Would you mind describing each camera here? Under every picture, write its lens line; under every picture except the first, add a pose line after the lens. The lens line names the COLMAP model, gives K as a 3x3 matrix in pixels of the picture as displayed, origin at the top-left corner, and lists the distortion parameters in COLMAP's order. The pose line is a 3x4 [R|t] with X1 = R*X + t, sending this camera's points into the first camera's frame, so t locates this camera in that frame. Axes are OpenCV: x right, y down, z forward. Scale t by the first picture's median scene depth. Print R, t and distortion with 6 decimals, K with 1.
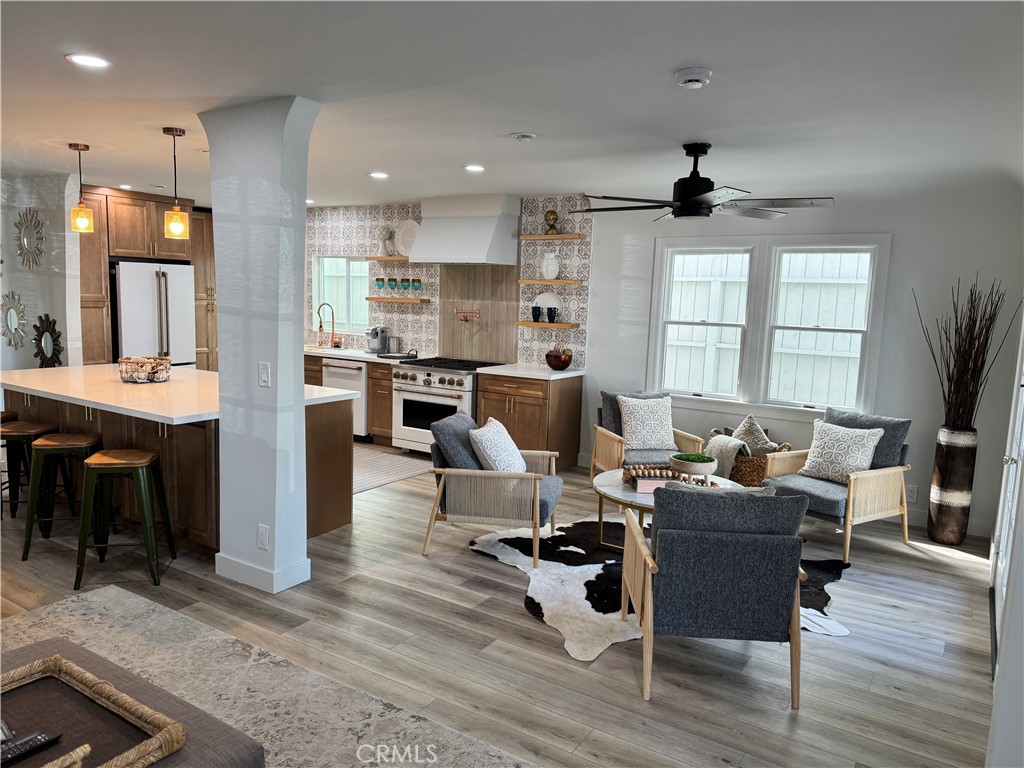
lens RADIAL K [[711.8, 0, 513.0], [0, 711.8, 391.4], [0, 0, 1]] dist [0.084217, -0.112721]
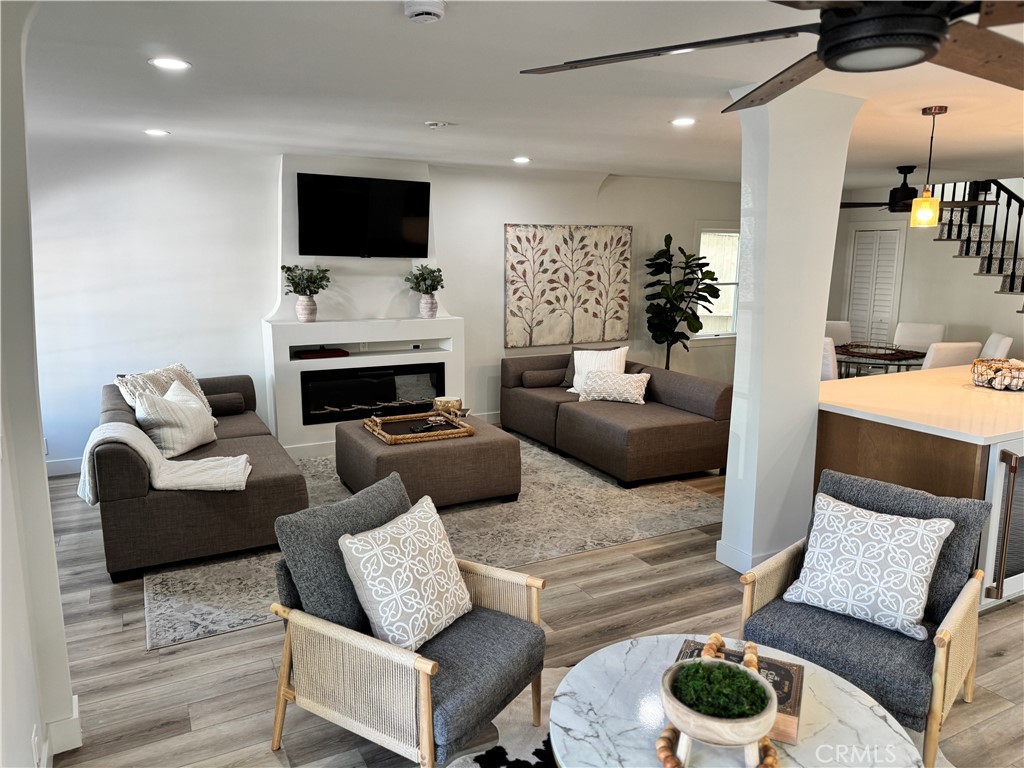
lens RADIAL K [[711.8, 0, 510.3], [0, 711.8, 388.9], [0, 0, 1]] dist [0.084217, -0.112721]
pose [[-0.501497, 0.123615, -0.856283, 0.470950], [-0.136134, 0.966136, 0.219202, -0.106895], [0.854382, 0.226498, -0.467686, 0.779363]]
